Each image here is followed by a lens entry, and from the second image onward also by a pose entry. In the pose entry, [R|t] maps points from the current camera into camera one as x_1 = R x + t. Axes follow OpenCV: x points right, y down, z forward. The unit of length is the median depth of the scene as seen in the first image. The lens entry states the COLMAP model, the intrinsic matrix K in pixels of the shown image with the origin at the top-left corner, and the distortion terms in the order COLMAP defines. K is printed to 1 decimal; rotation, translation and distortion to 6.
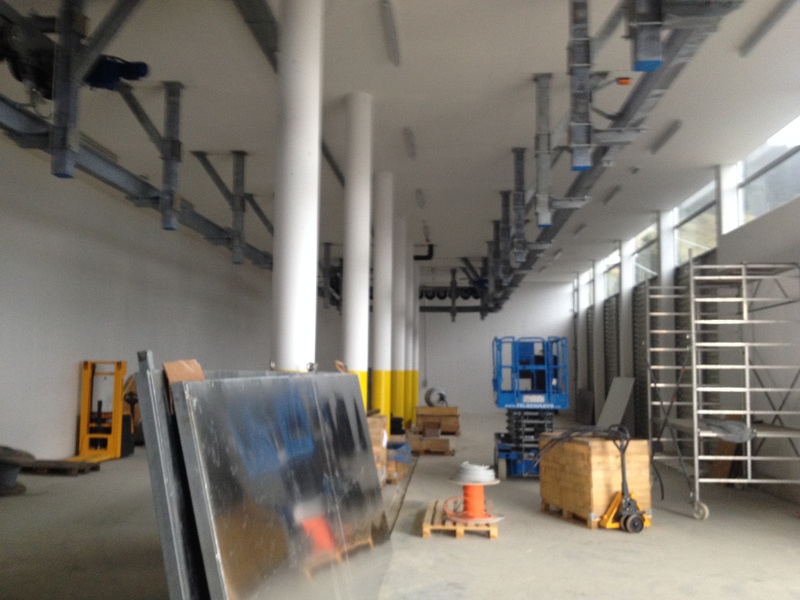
lens RADIAL K [[753.9, 0, 400.0], [0, 753.9, 300.0], [0, 0, 1]] dist [0.155848, -0.326652]
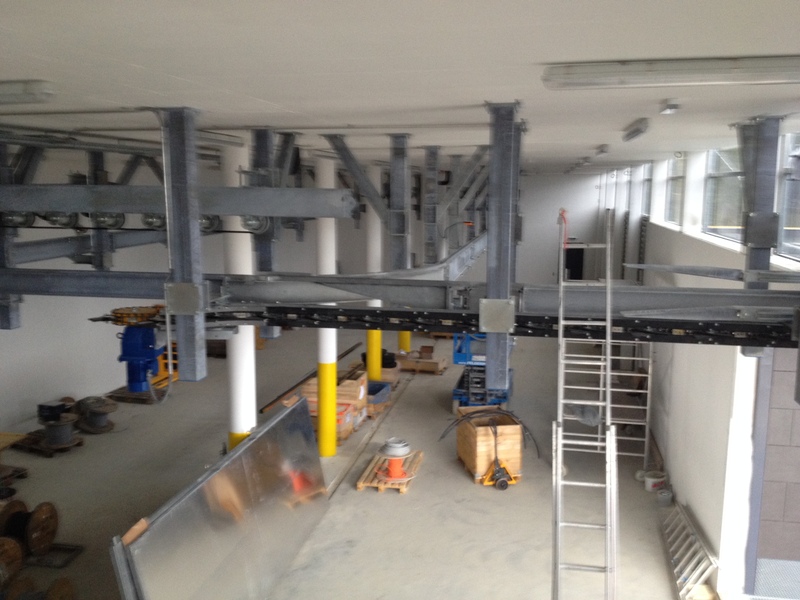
lens RADIAL K [[753.9, 0, 400.0], [0, 753.9, 300.0], [0, 0, 1]] dist [0.155848, -0.326652]
pose [[0.992354, 0.011124, -0.122921, 0.280148], [0.019228, 0.969837, 0.242996, -0.404944], [0.121916, -0.243501, 0.962208, -0.347504]]
